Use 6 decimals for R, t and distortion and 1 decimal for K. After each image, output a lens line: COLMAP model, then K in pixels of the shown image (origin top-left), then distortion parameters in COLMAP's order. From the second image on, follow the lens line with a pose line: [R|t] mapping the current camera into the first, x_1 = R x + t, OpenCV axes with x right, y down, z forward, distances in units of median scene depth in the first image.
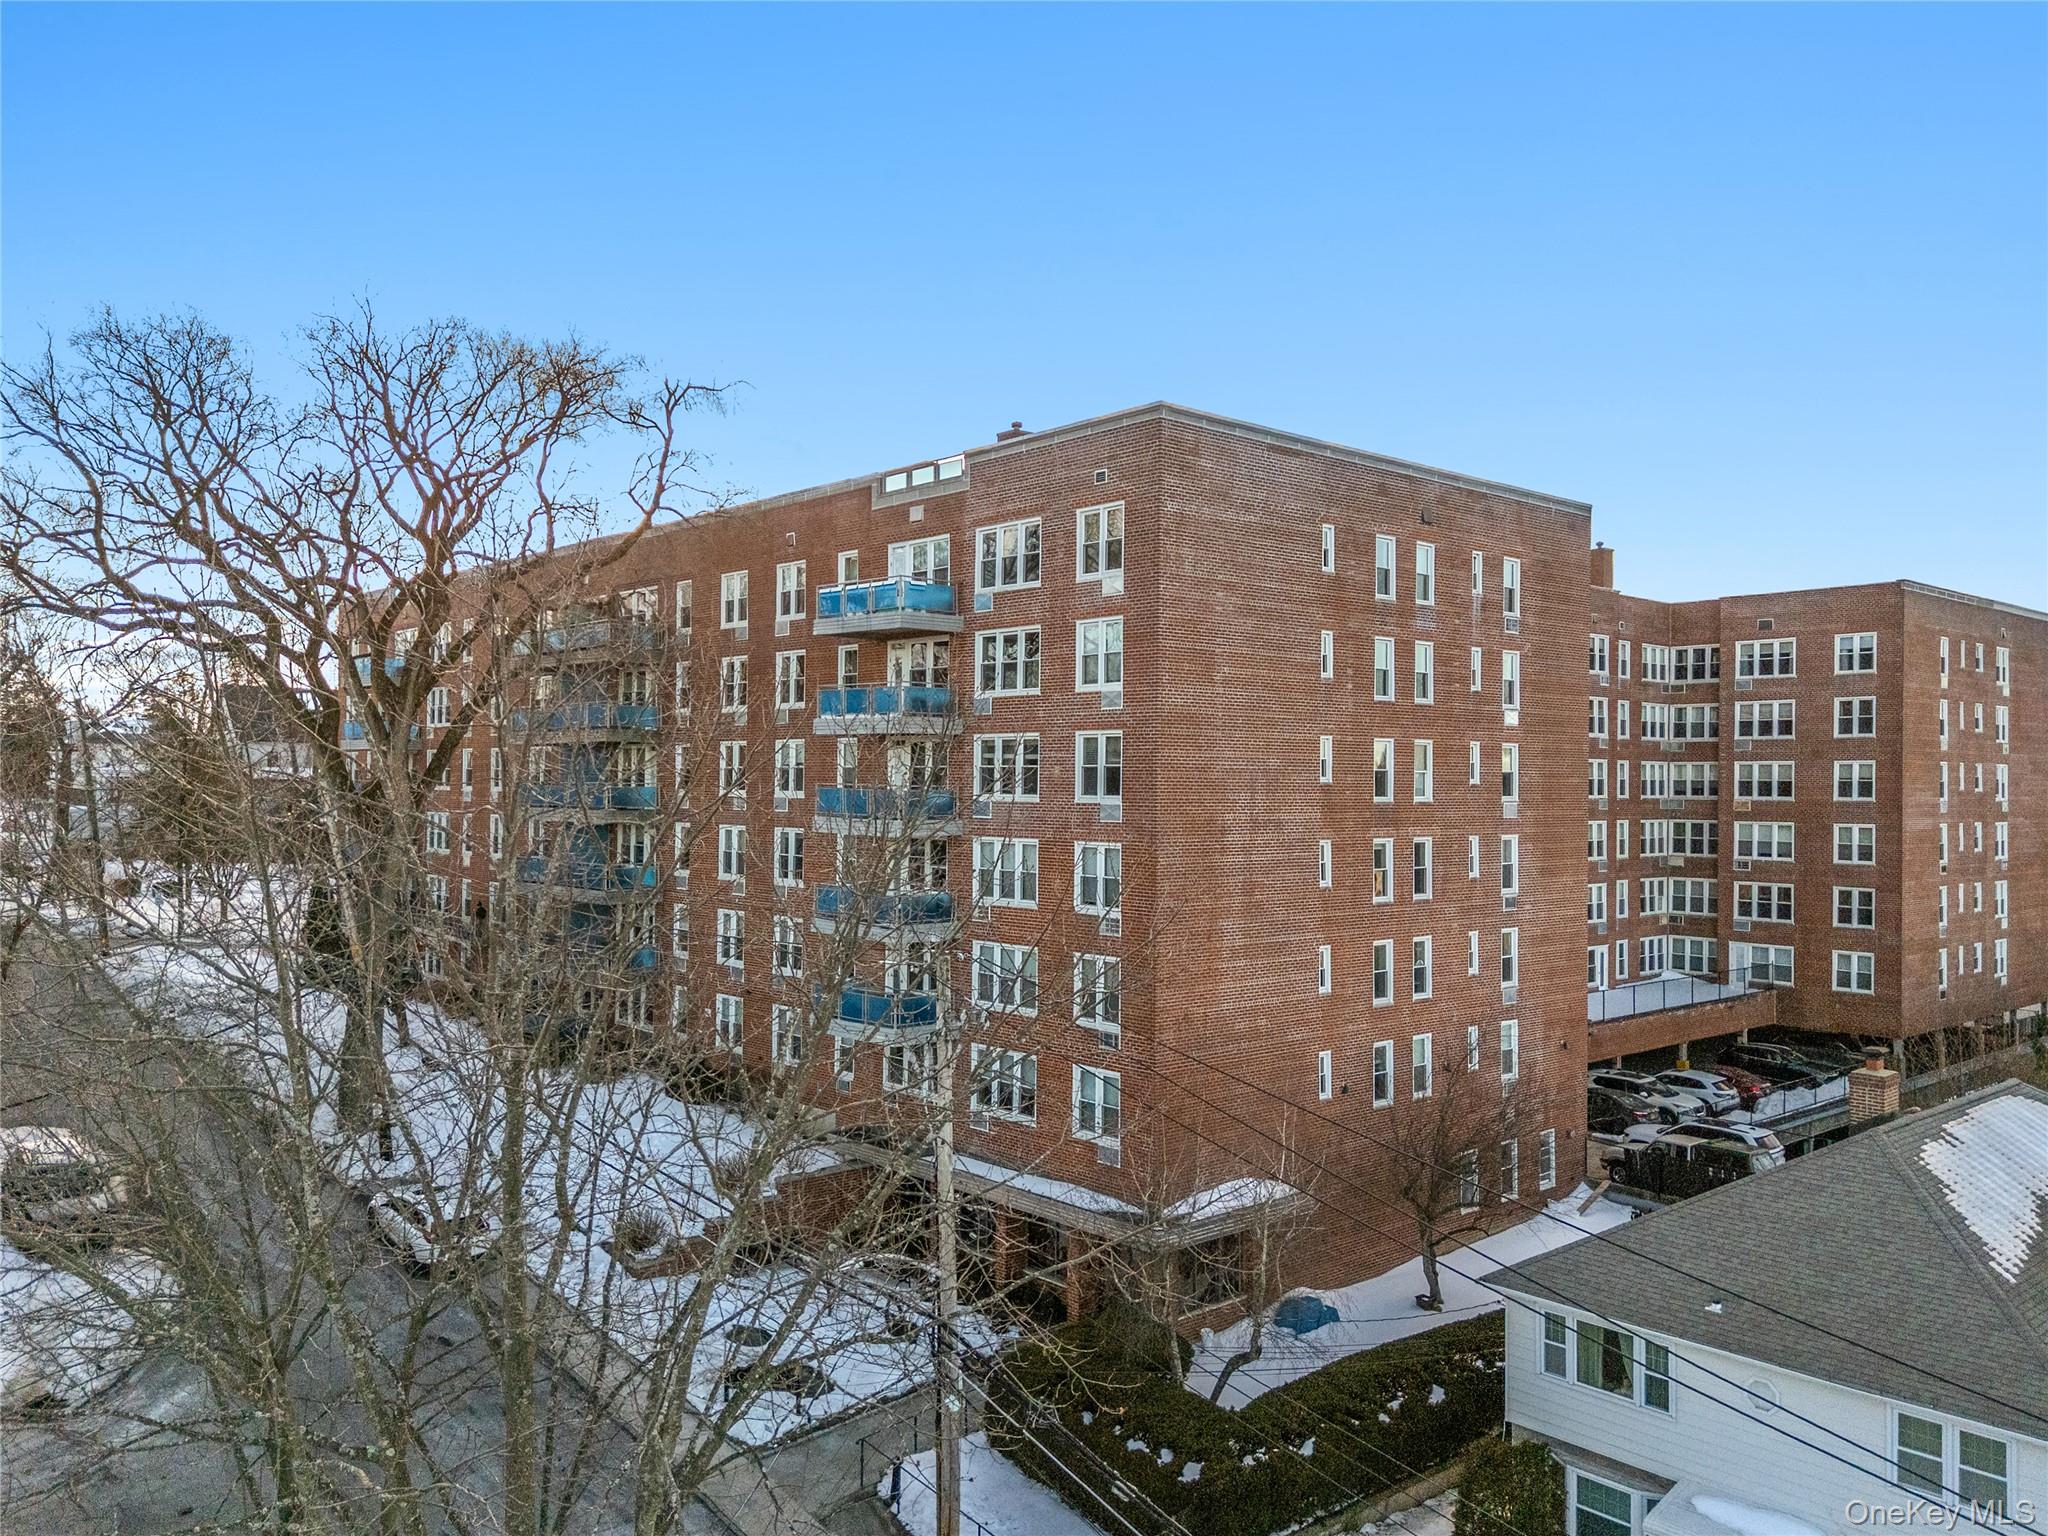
lens RADIAL K [[1580.8, 0, 1030.2], [0, 1580.8, 776.7], [0, 0, 1]] dist [0.049470, -0.002077]
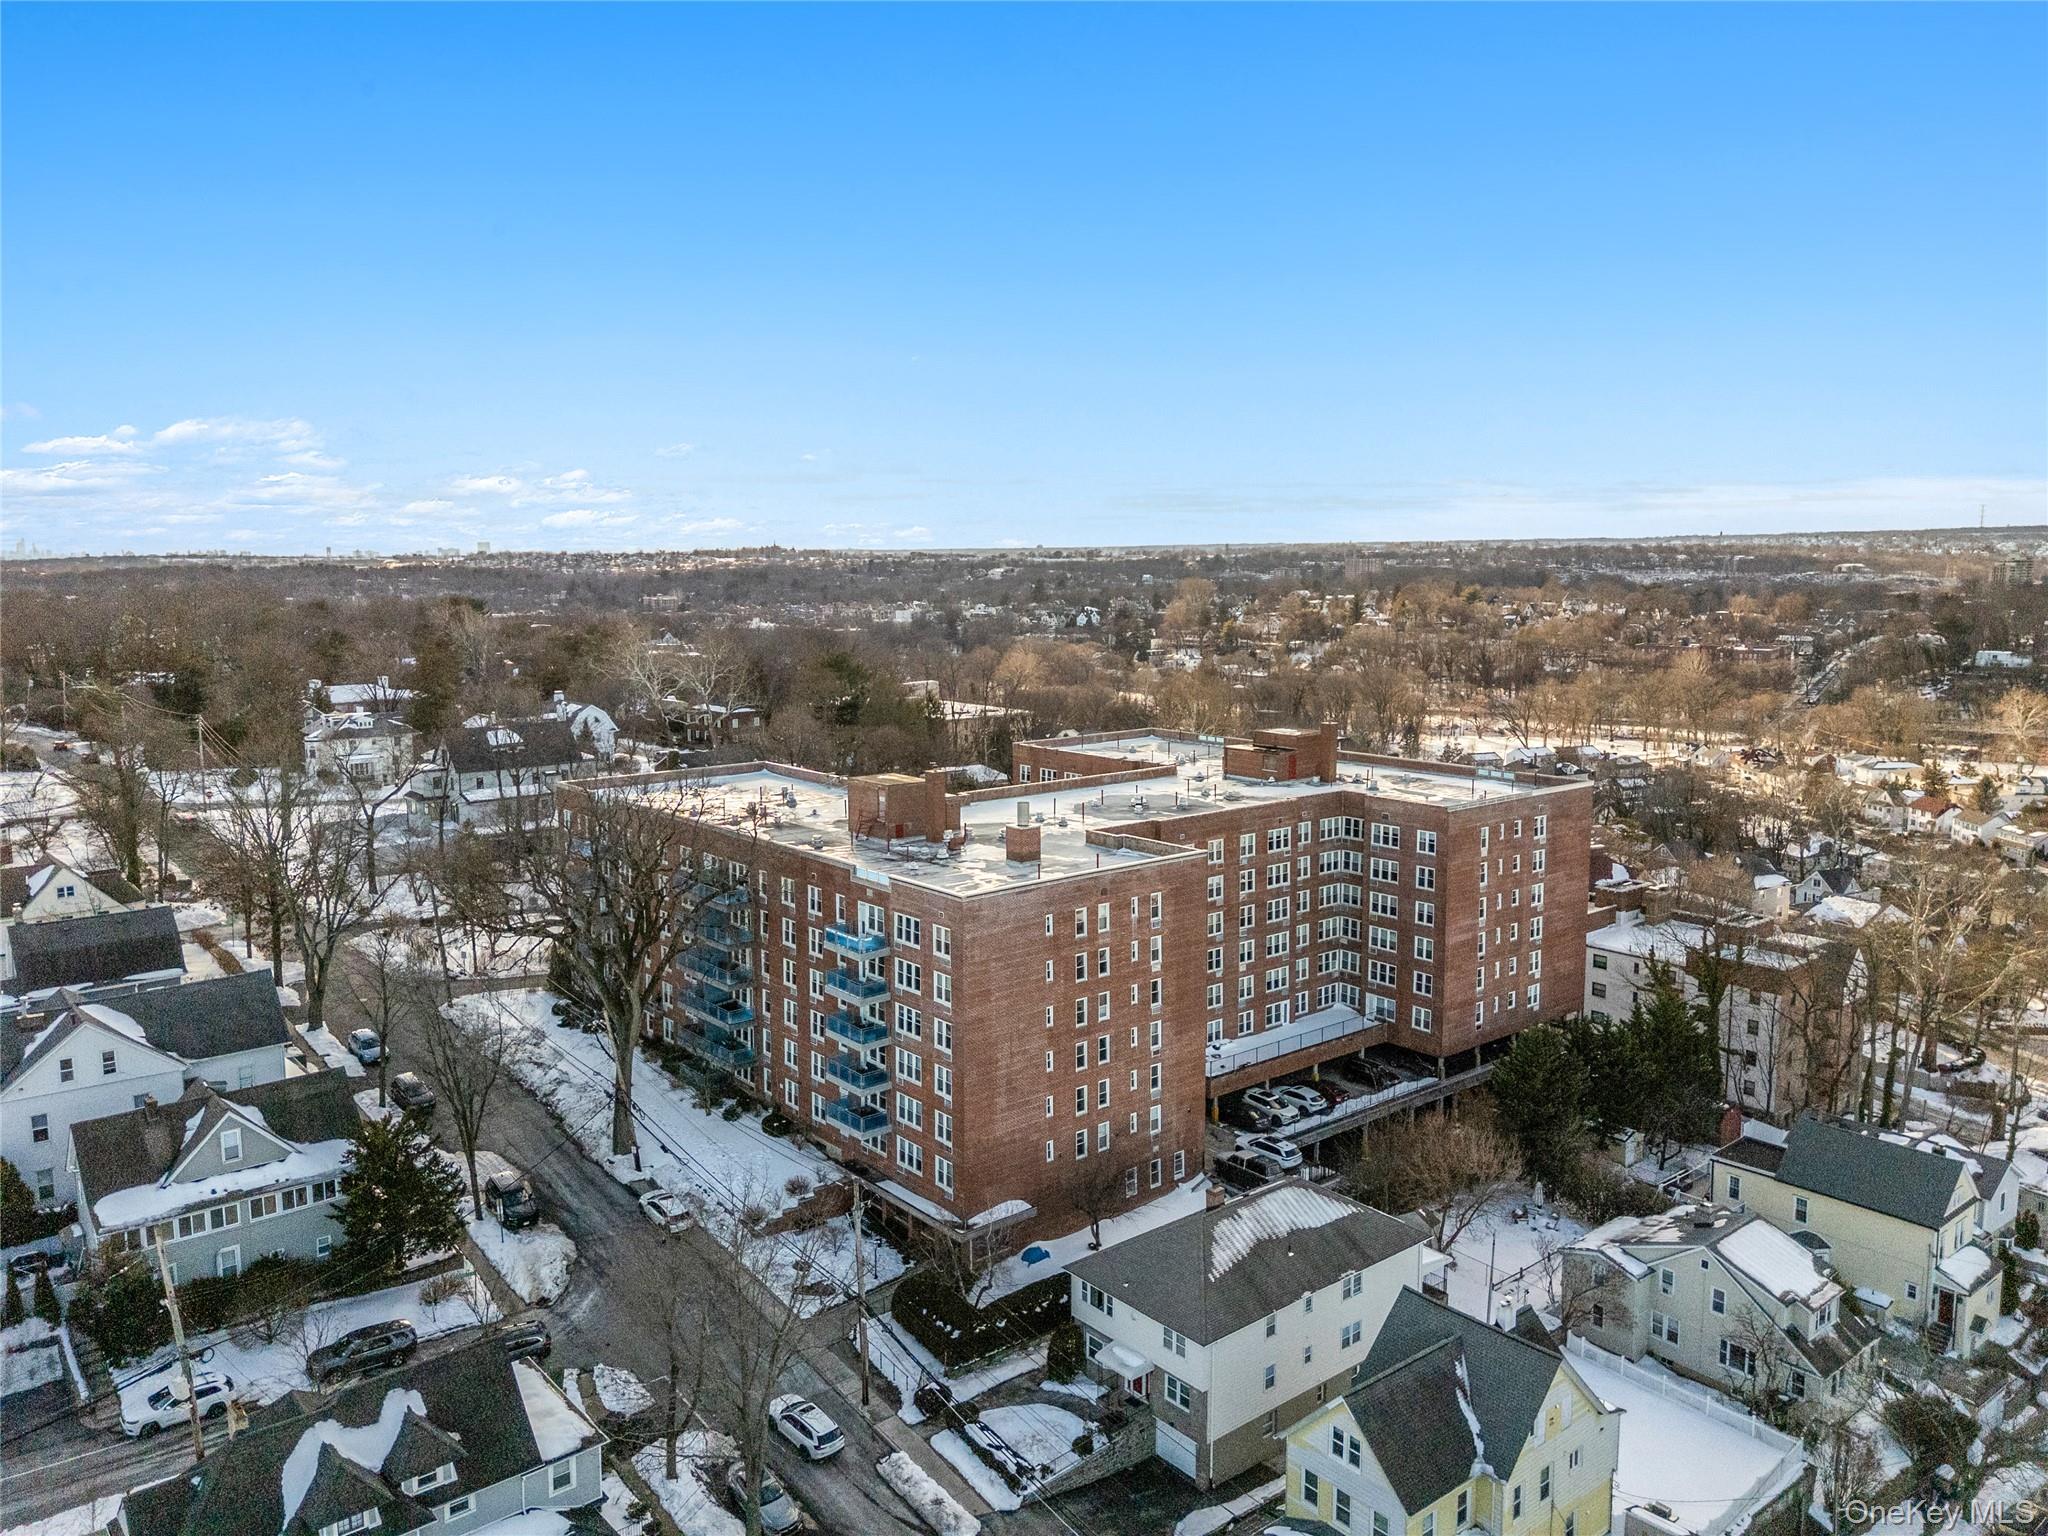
lens RADIAL K [[1494.5, 0, 1016.2], [0, 1494.5, 759.3], [0, 0, 1]] dist [0.076069, -0.056689]
pose [[0.999093, -0.006276, -0.042105, 0.216672], [0.011699, 0.991469, 0.129820, -0.610961], [0.040931, -0.130195, 0.990643, -1.004428]]
